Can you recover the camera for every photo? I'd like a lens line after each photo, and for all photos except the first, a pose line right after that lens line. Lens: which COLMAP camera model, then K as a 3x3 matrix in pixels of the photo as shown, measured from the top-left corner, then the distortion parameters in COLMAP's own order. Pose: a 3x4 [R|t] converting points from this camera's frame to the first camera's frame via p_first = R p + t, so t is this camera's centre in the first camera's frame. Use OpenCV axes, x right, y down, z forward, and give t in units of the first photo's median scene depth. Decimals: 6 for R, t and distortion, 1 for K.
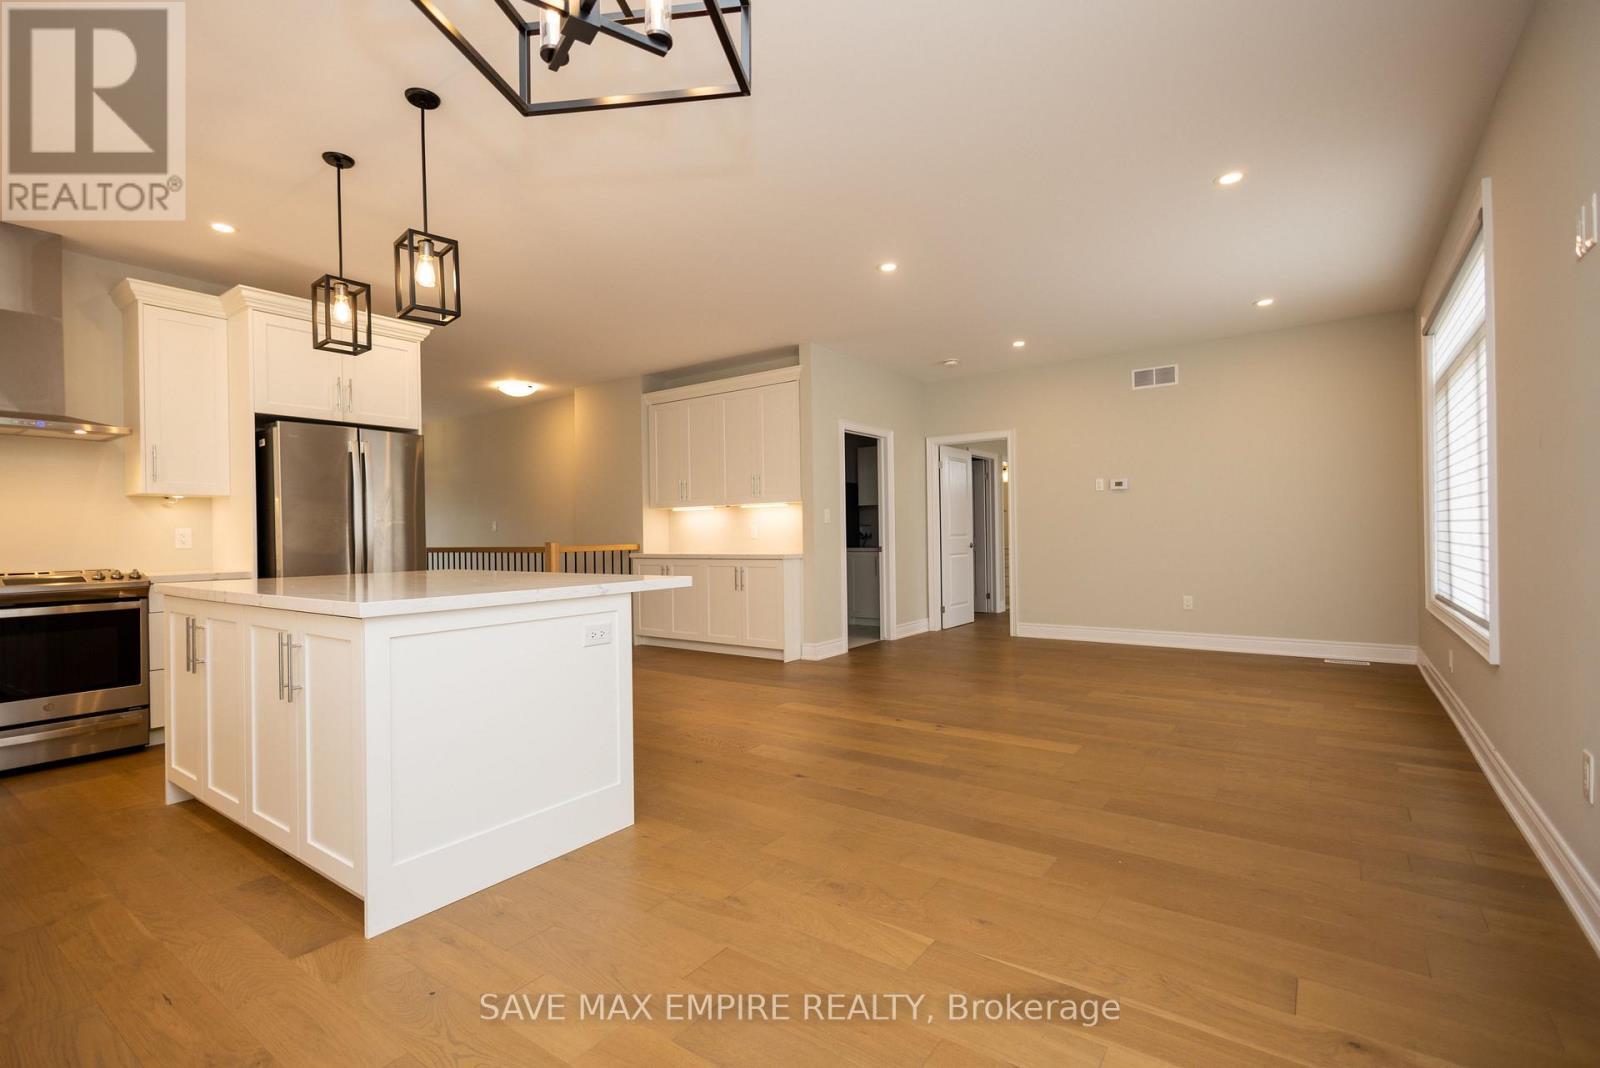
lens RADIAL K [[744.5, 0, 800.0], [0, 744.5, 534.0], [0, 0, 1]] dist [0.011752, -0.000650]
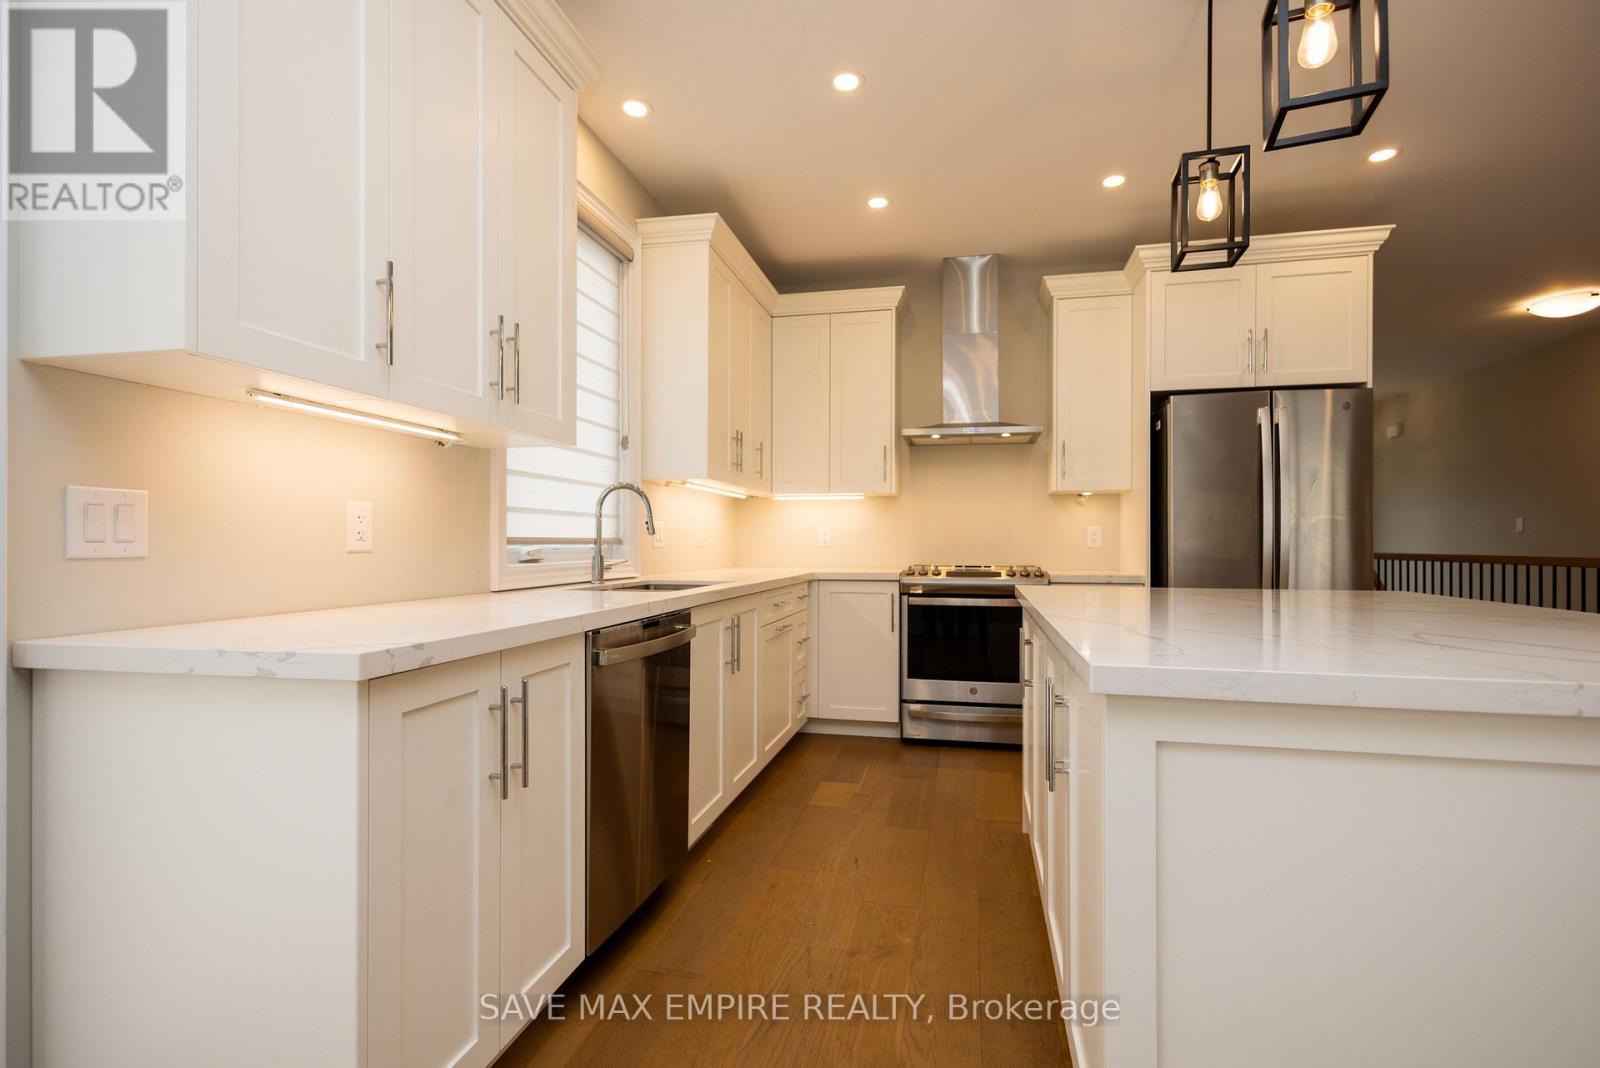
lens RADIAL K [[749.3, 0, 802.2], [0, 749.3, 539.6], [0, 0, 1]] dist [0.013064, -0.000337]
pose [[0.403637, 0.012455, -0.914835, -0.097742], [-0.008352, 0.999916, 0.009928, 0.002902], [0.914881, 0.003634, 0.403707, 0.286428]]
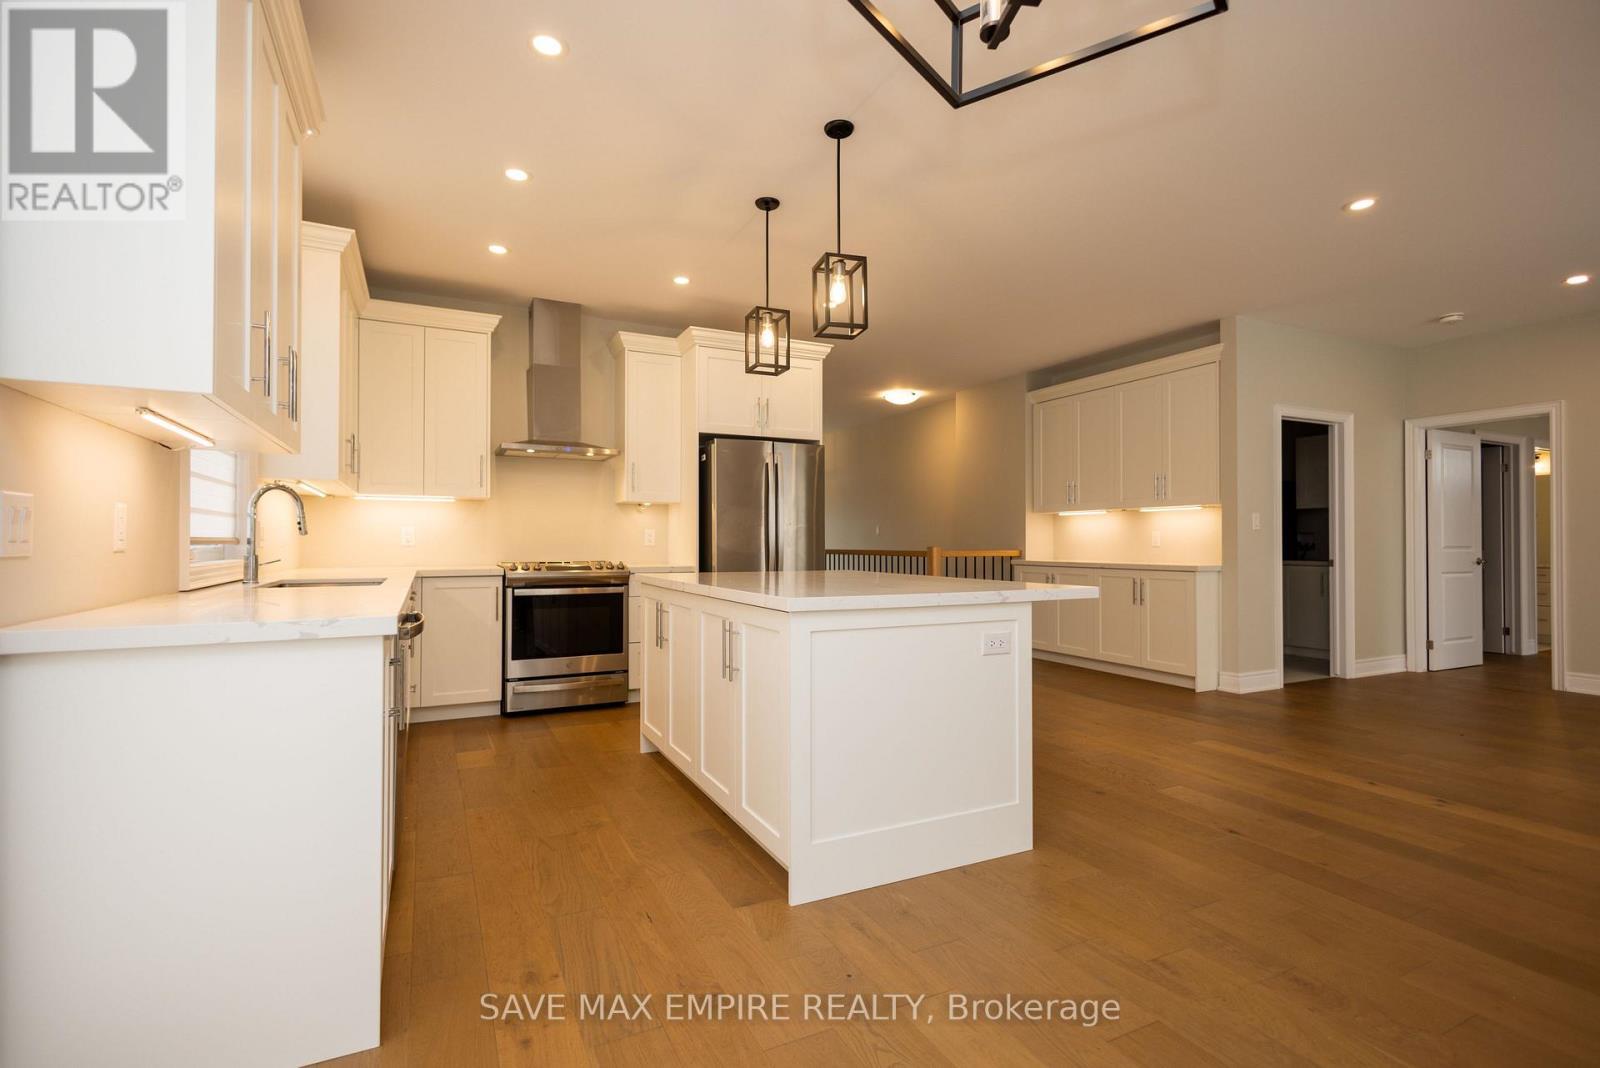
lens RADIAL K [[759.7, 0, 794.8], [0, 759.7, 535.2], [0, 0, 1]] dist [0.013938, -0.000152]
pose [[0.883334, 0.011747, -0.468596, -0.027501], [-0.014540, 0.999892, -0.002344, 0.001449], [0.468518, 0.008884, 0.883409, 0.009081]]
